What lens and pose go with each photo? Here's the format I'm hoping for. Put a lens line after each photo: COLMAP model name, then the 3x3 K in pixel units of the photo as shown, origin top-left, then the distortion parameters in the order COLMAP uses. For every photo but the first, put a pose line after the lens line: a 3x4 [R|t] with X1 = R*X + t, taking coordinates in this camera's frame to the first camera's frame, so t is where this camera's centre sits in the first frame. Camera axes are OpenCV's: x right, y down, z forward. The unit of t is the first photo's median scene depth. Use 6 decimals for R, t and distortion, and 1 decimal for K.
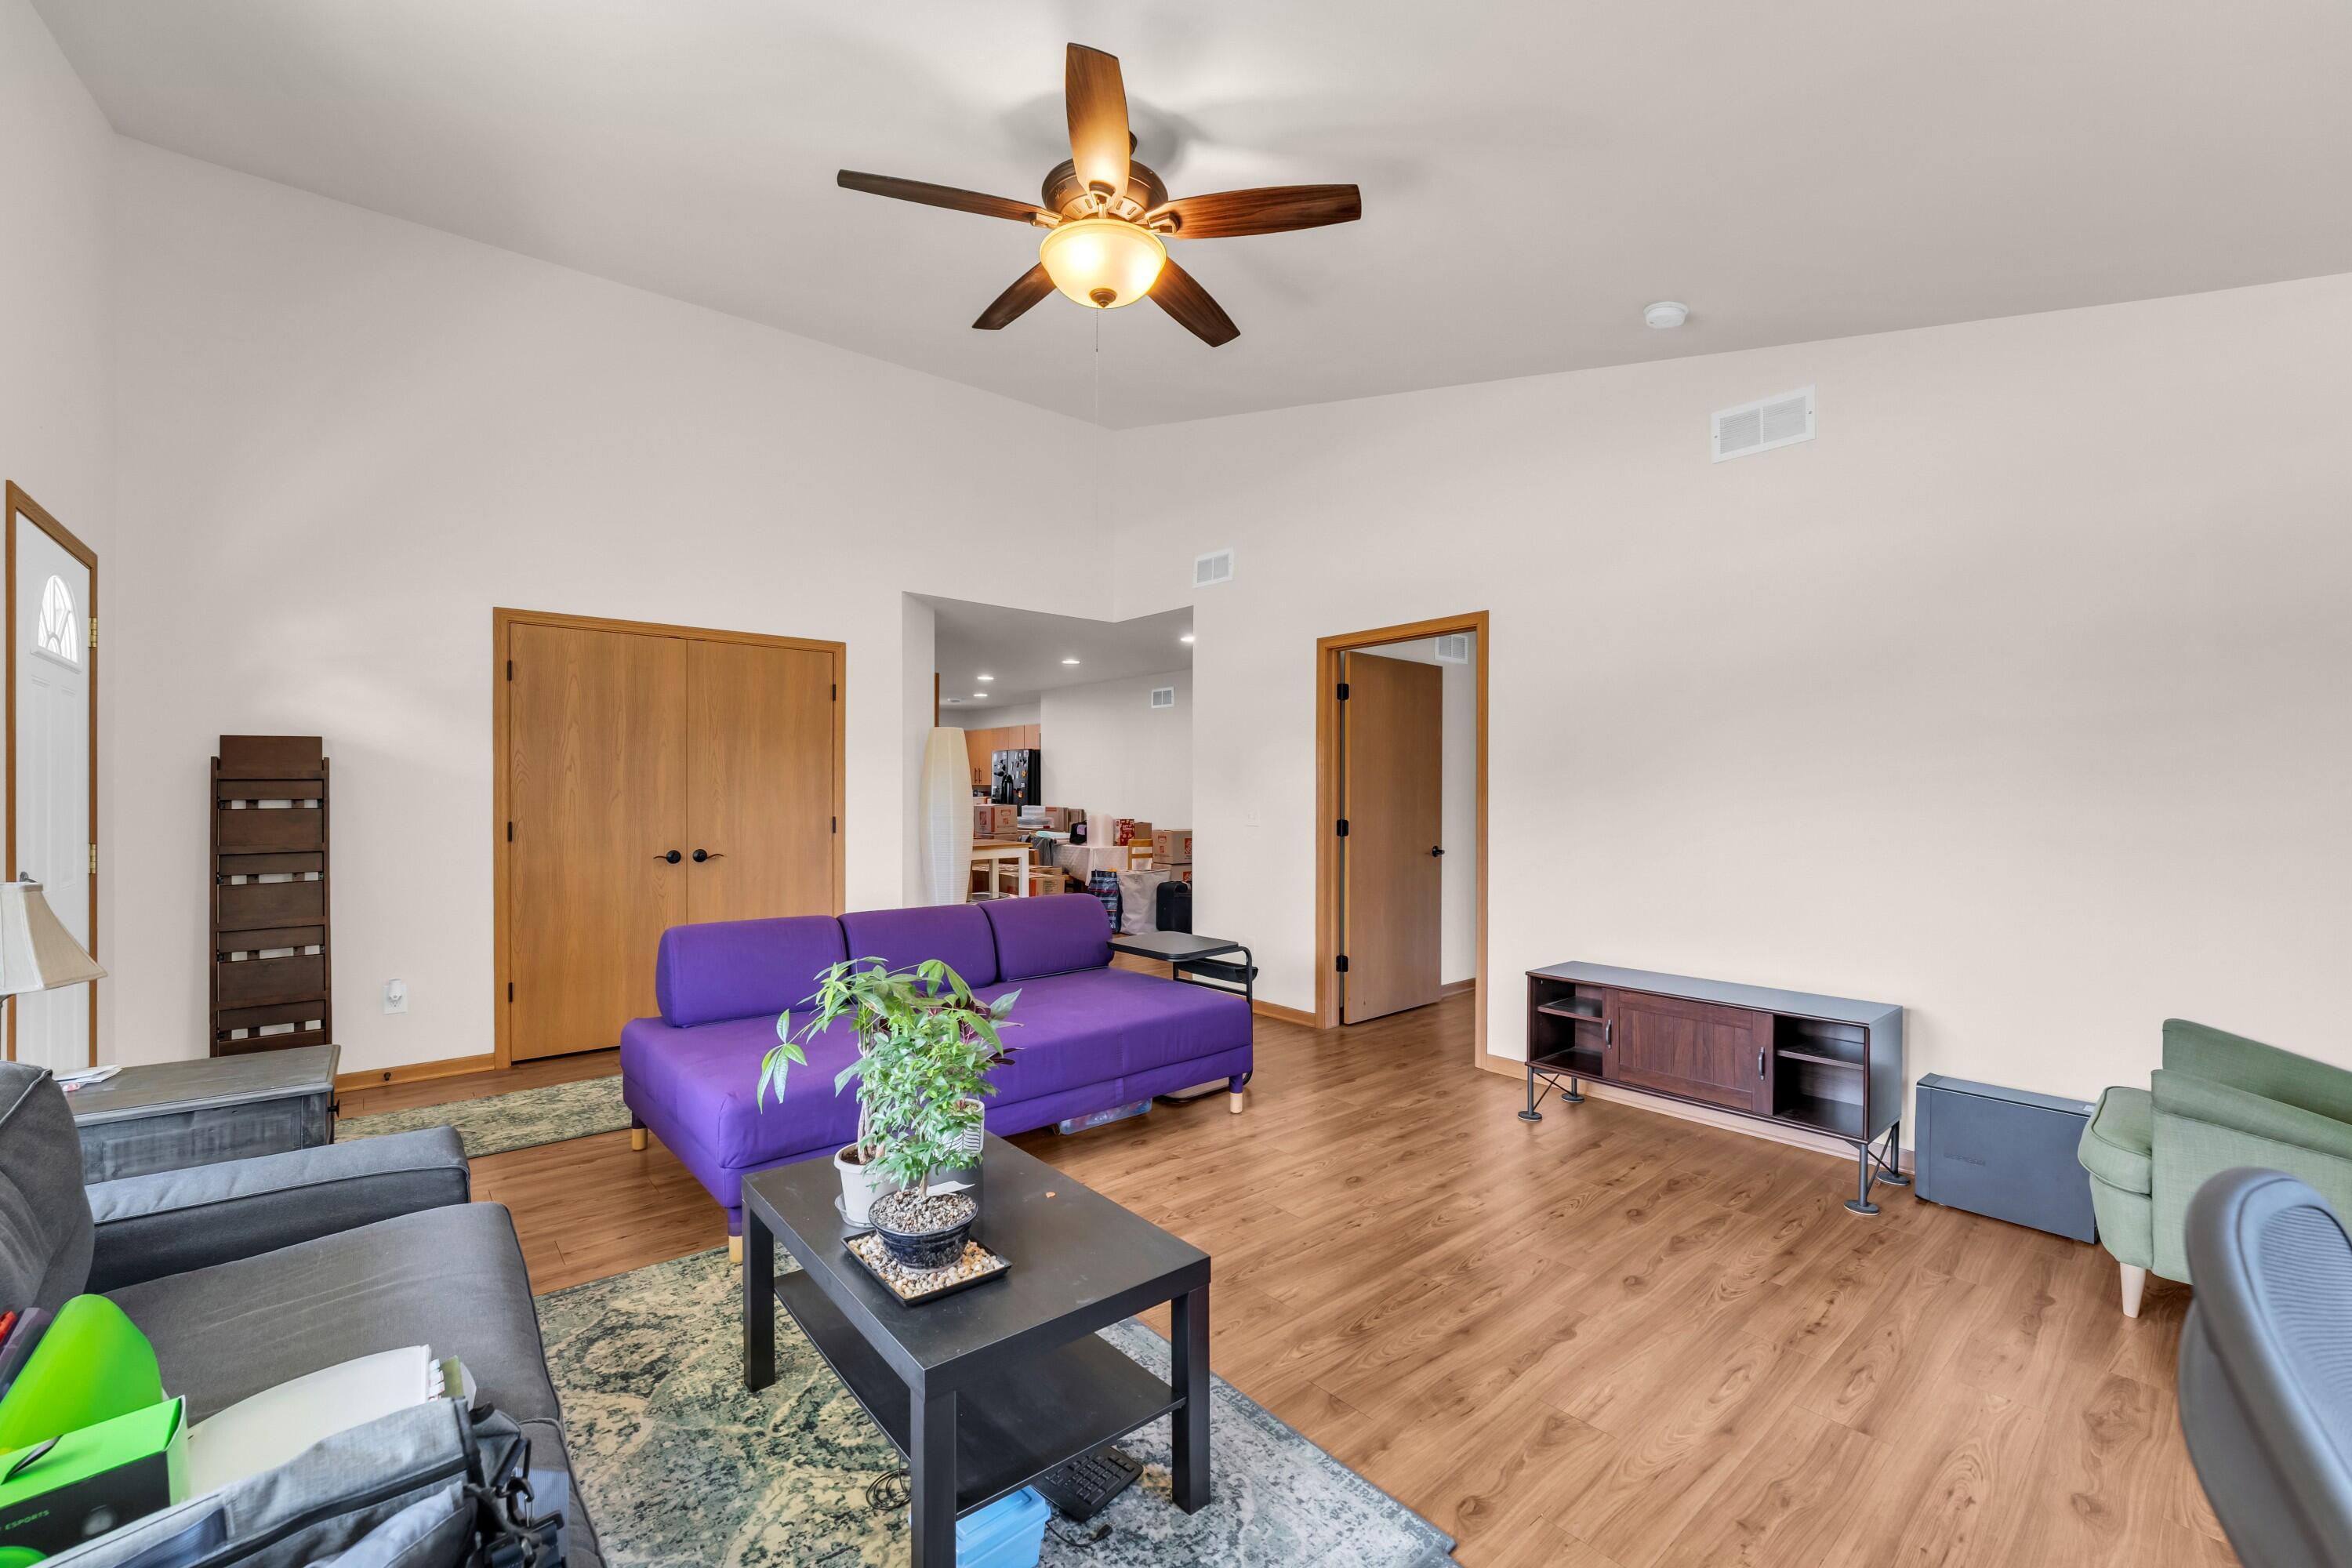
lens RADIAL K [[960.9, 0, 1176.0], [0, 960.9, 784.0], [0, 0, 1]] dist [-0.001031, -0.000071]
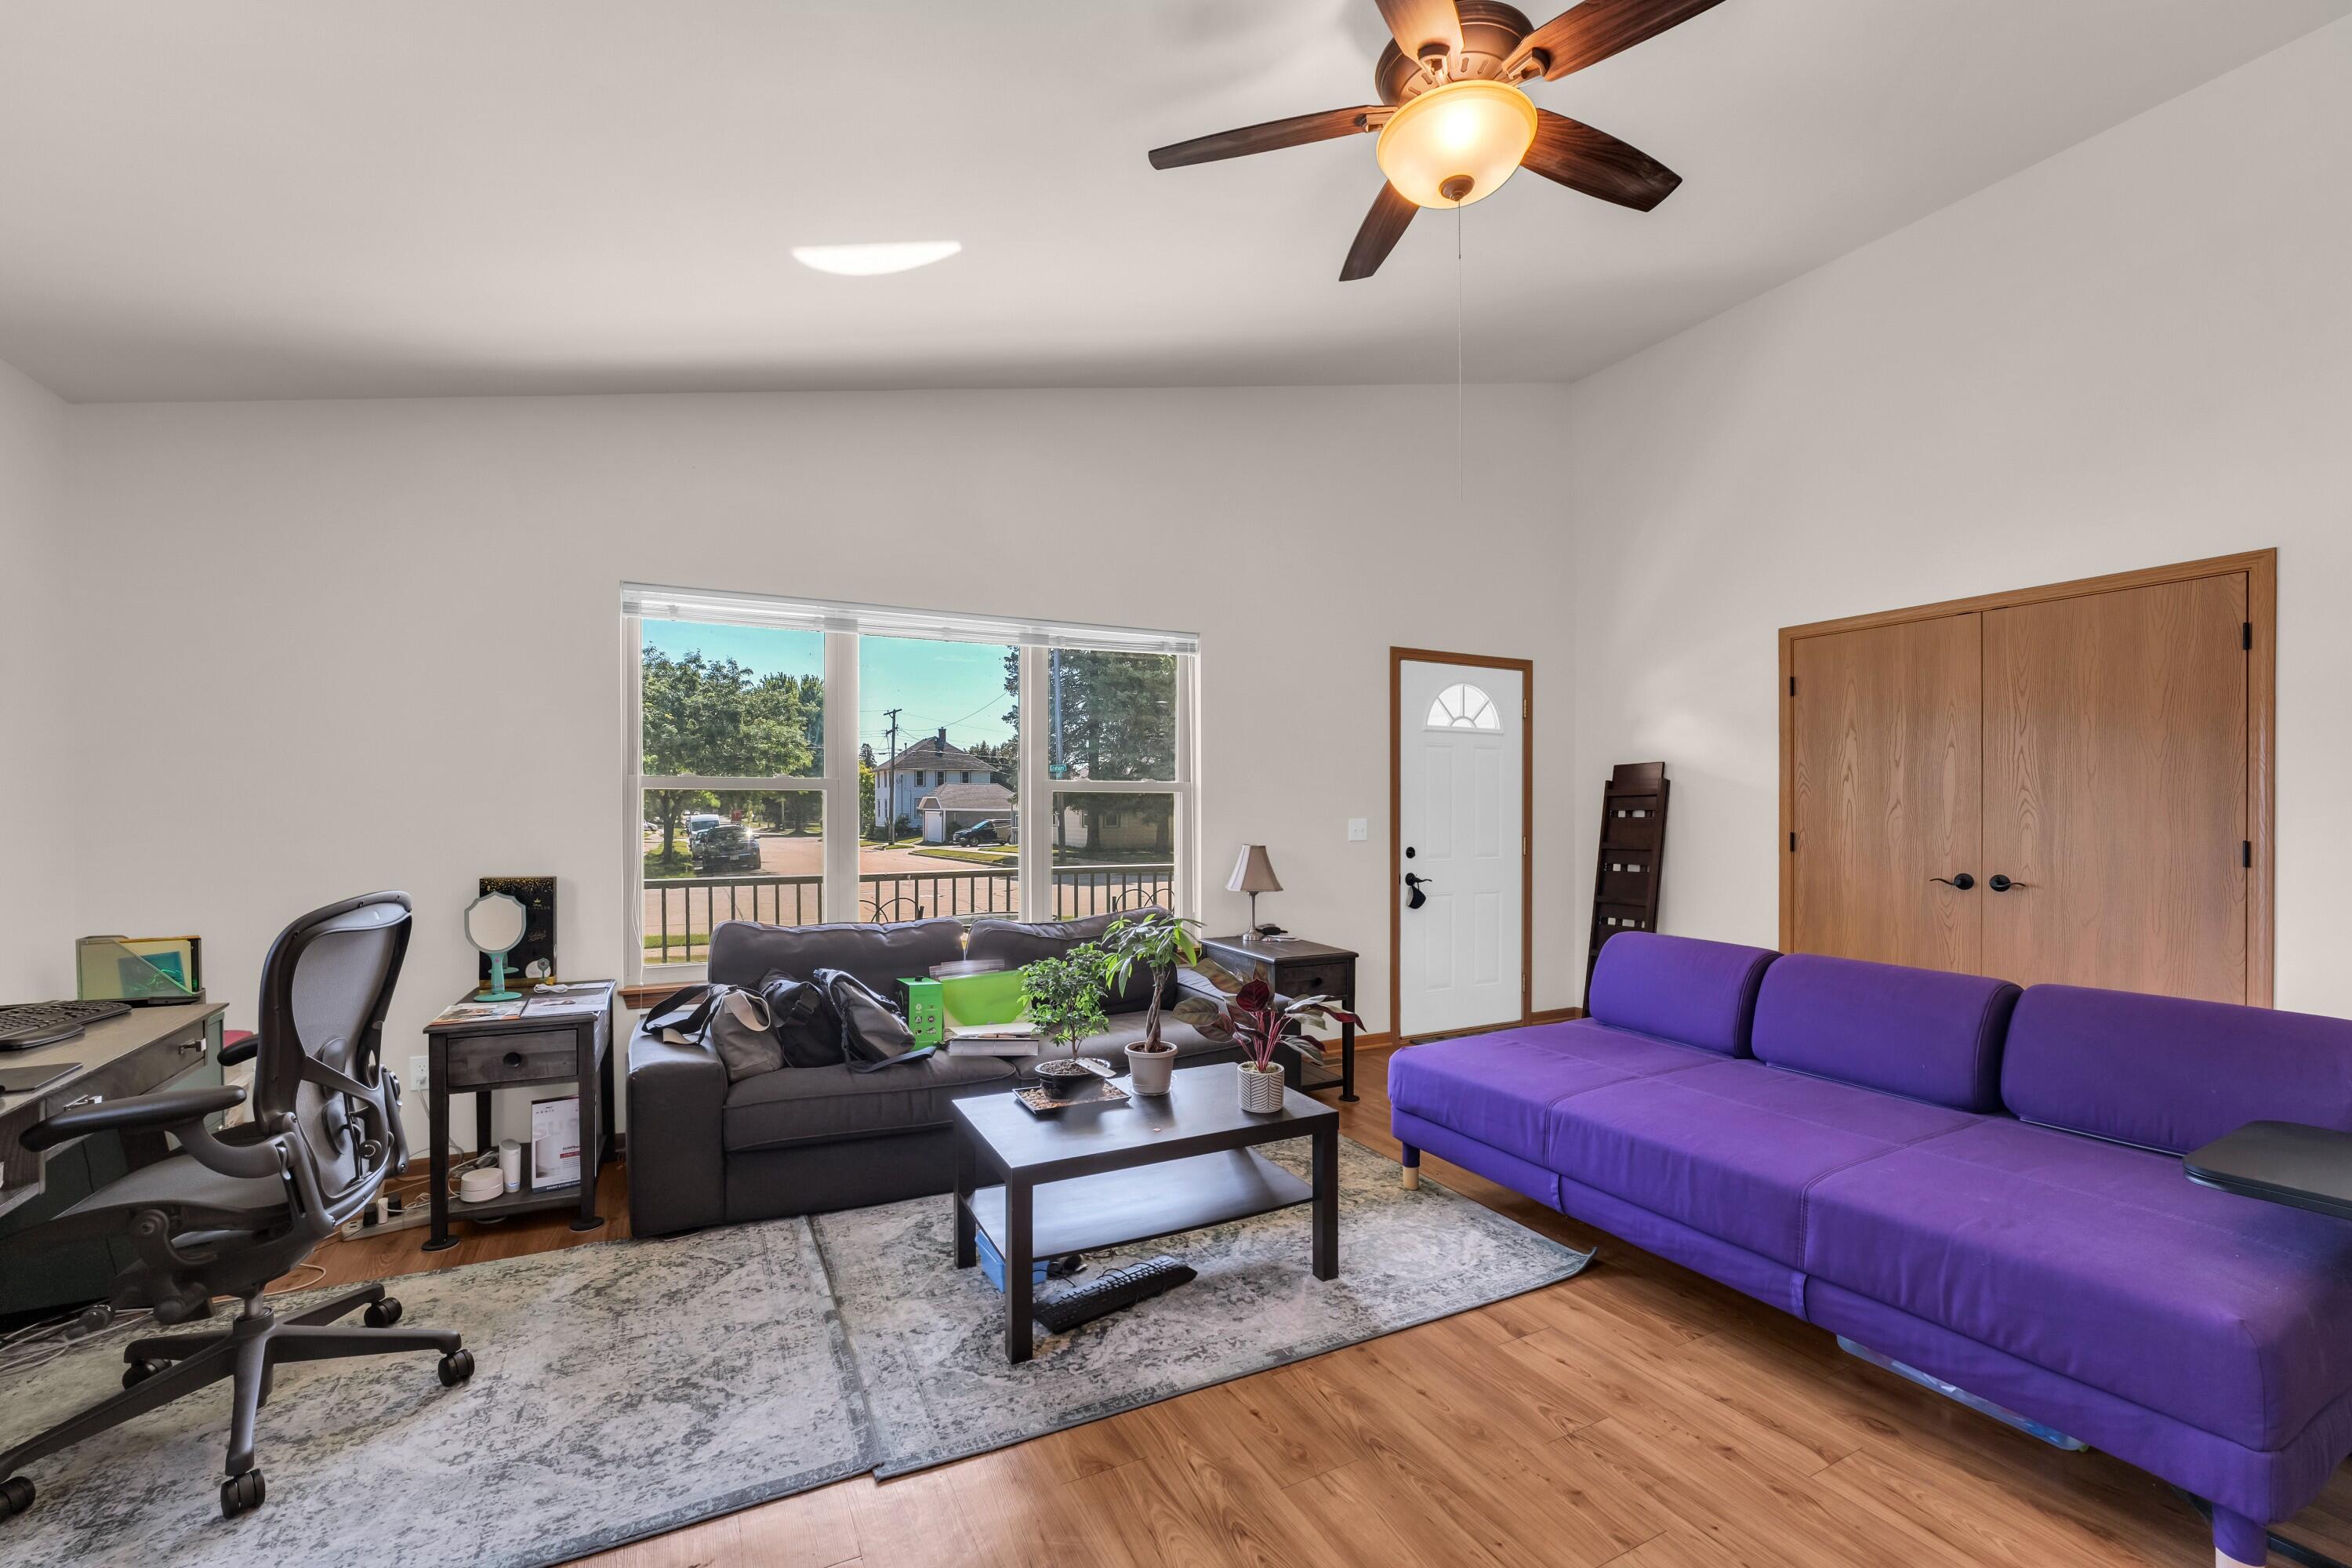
lens RADIAL K [[969.0, 0, 1181.6], [0, 969.0, 819.2], [0, 0, 1]] dist [-0.002001, -0.000229]
pose [[-0.212961, 0.010621, -0.977003, 0.472546], [0.011566, 0.999898, 0.008349, 0.008770], [0.976992, -0.009522, -0.213063, 0.577699]]
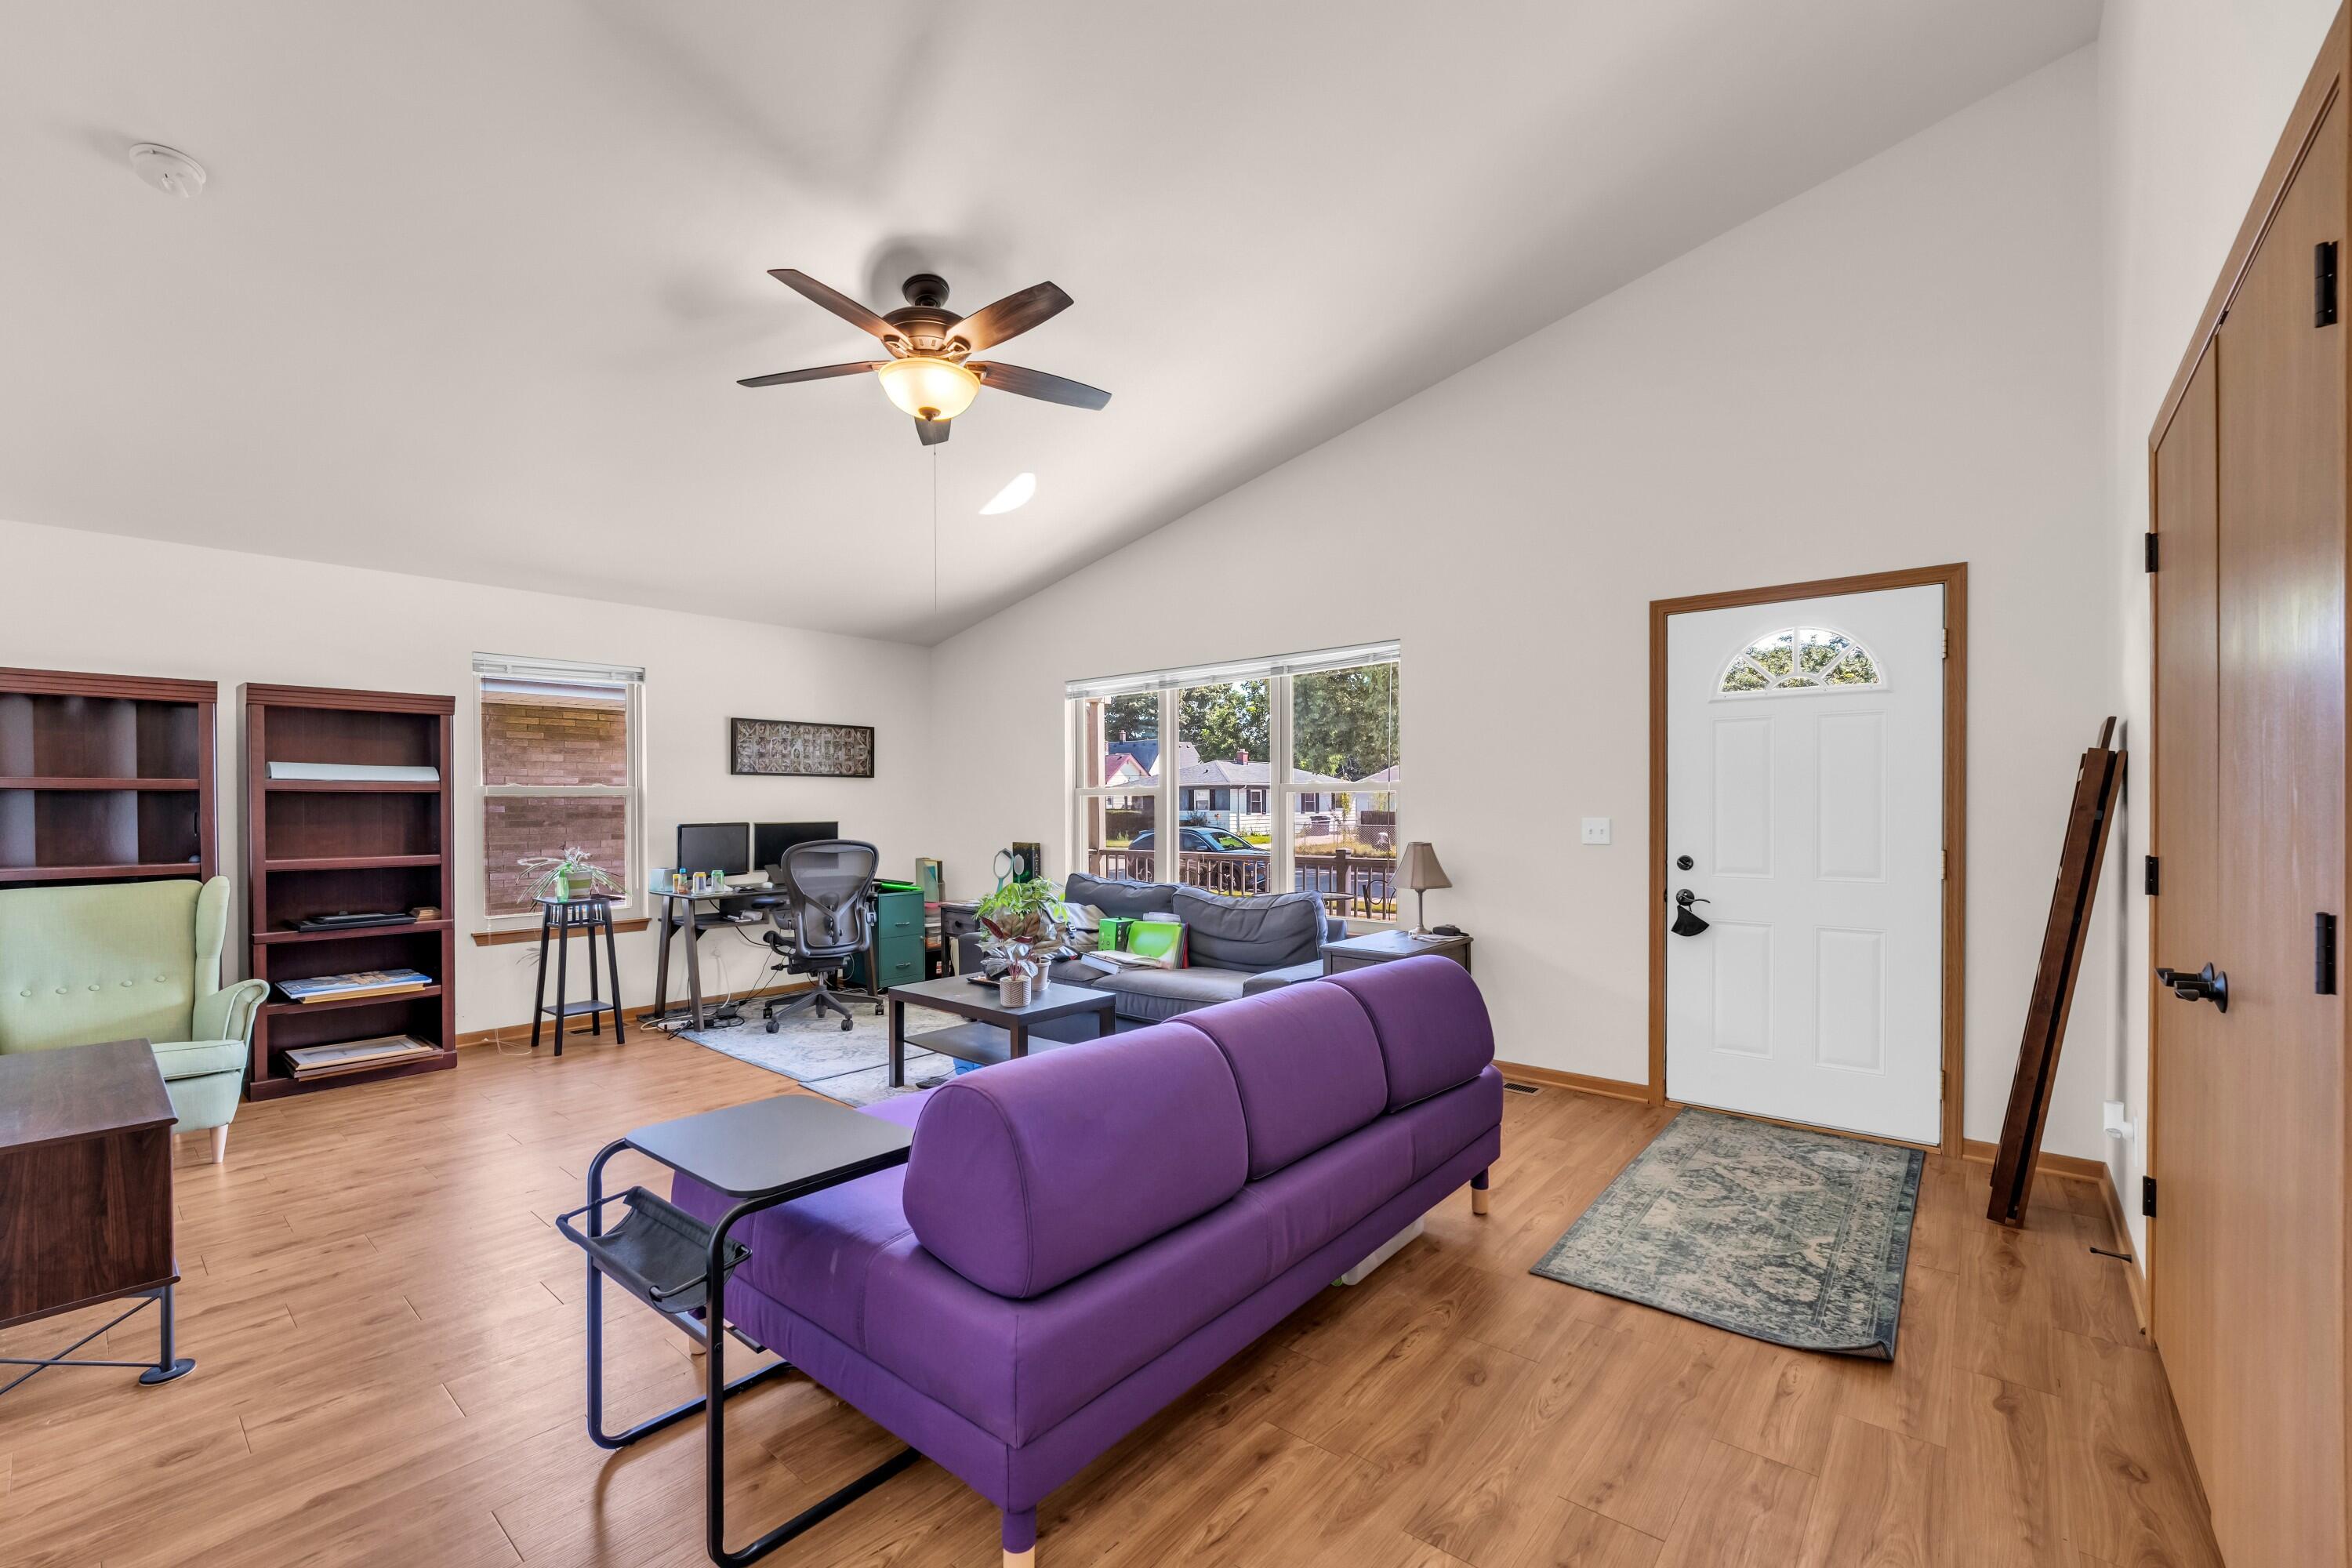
lens RADIAL K [[969.0, 0, 1181.6], [0, 969.0, 819.2], [0, 0, 1]] dist [-0.002001, -0.000229]
pose [[-0.984936, 0.005852, -0.172818, -0.108434], [0.004670, 0.999963, 0.007244, 0.012240], [0.172854, 0.006328, -0.984927, 1.392900]]
